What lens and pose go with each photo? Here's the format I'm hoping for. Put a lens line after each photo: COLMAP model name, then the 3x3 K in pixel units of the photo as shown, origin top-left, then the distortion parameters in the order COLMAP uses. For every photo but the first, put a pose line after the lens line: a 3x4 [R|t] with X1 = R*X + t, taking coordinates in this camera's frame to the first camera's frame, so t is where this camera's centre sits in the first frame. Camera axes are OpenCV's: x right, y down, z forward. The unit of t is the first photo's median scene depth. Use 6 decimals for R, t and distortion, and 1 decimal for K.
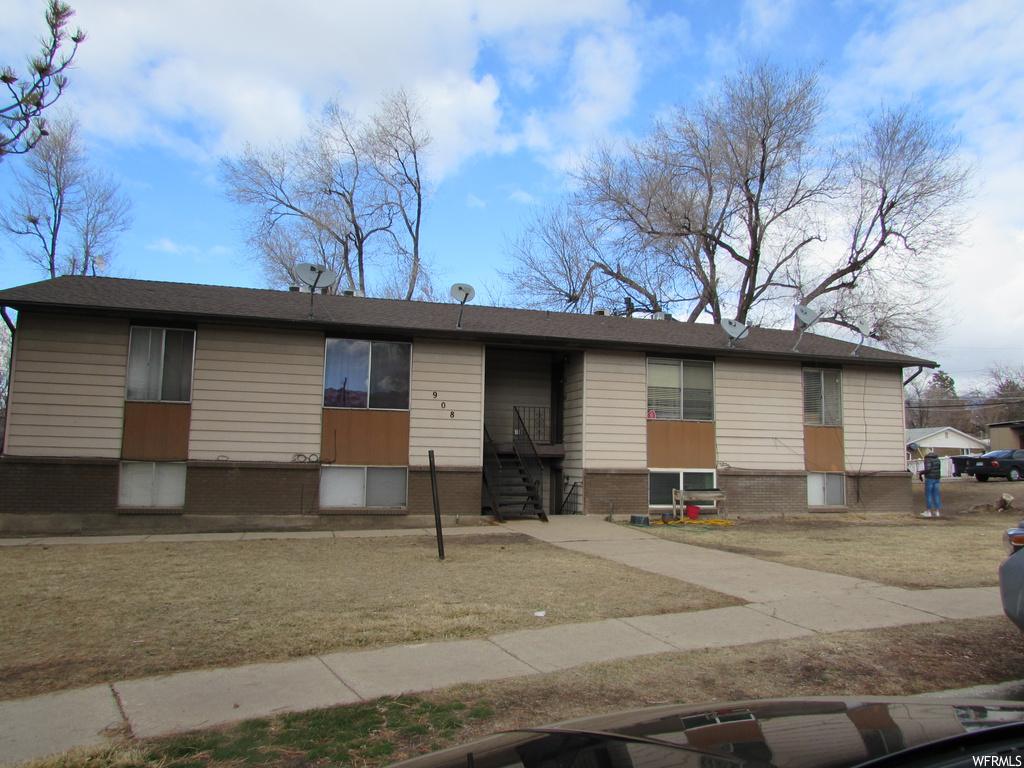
lens RADIAL K [[722.7, 0, 509.0], [0, 722.7, 387.5], [0, 0, 1]] dist [-0.045671, 0.026957]
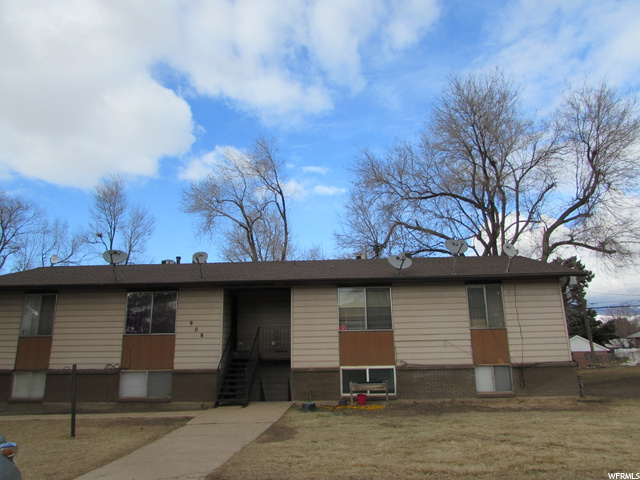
lens RADIAL K [[451.7, 0, 318.2], [0, 451.7, 242.2], [0, 0, 1]] dist [-0.045671, 0.026957]
pose [[0.948562, -0.109200, -0.297163, 0.437060], [0.065267, 0.985919, -0.153963, 0.004606], [0.309791, 0.126649, 0.942332, 0.125850]]
